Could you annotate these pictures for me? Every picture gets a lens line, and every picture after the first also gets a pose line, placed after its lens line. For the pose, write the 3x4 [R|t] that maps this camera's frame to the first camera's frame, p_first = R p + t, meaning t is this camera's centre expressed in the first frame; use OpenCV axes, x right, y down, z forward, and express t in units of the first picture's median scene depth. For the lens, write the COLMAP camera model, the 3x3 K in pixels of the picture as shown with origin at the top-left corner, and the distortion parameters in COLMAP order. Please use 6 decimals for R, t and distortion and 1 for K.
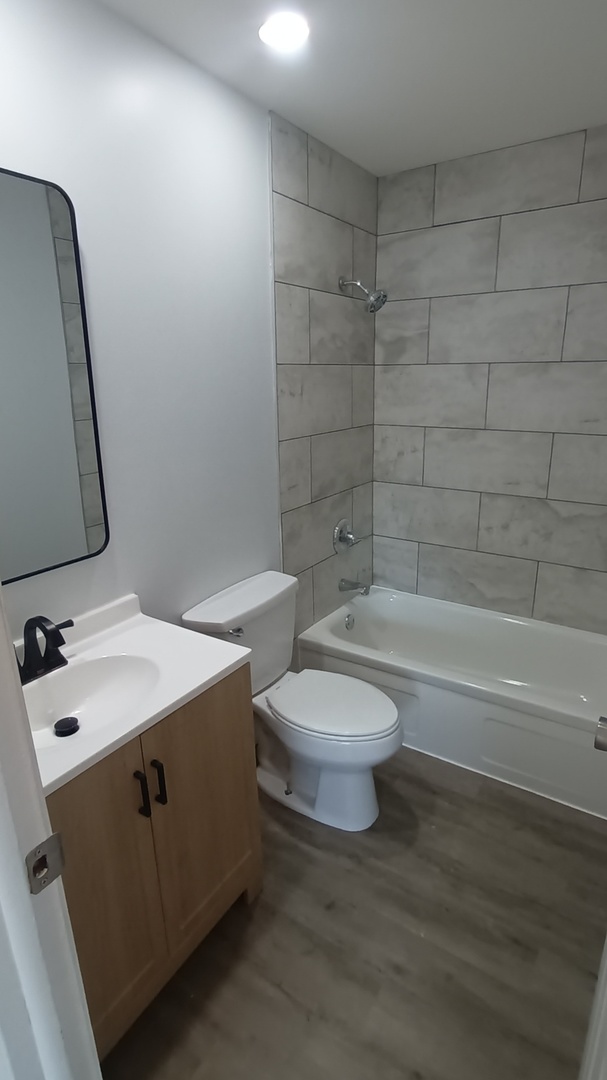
lens RADIAL K [[539.6, 0, 303.5], [0, 539.6, 540.0], [0, 0, 1]] dist [0.020670, 0.060930]
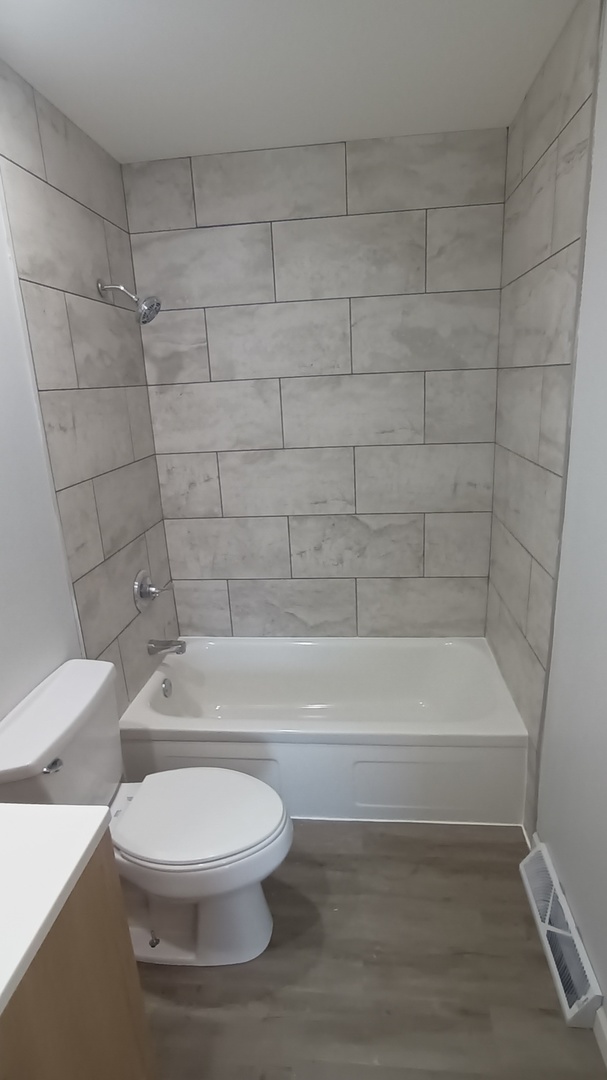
lens RADIAL K [[568.7, 0, 303.9], [0, 568.7, 552.9], [0, 0, 1]] dist [-0.003953, 0.031796]
pose [[0.898037, -0.169416, 0.405990, -0.062650], [0.178065, 0.983877, 0.016691, -0.044366], [-0.402272, 0.057304, 0.913725, 0.125135]]
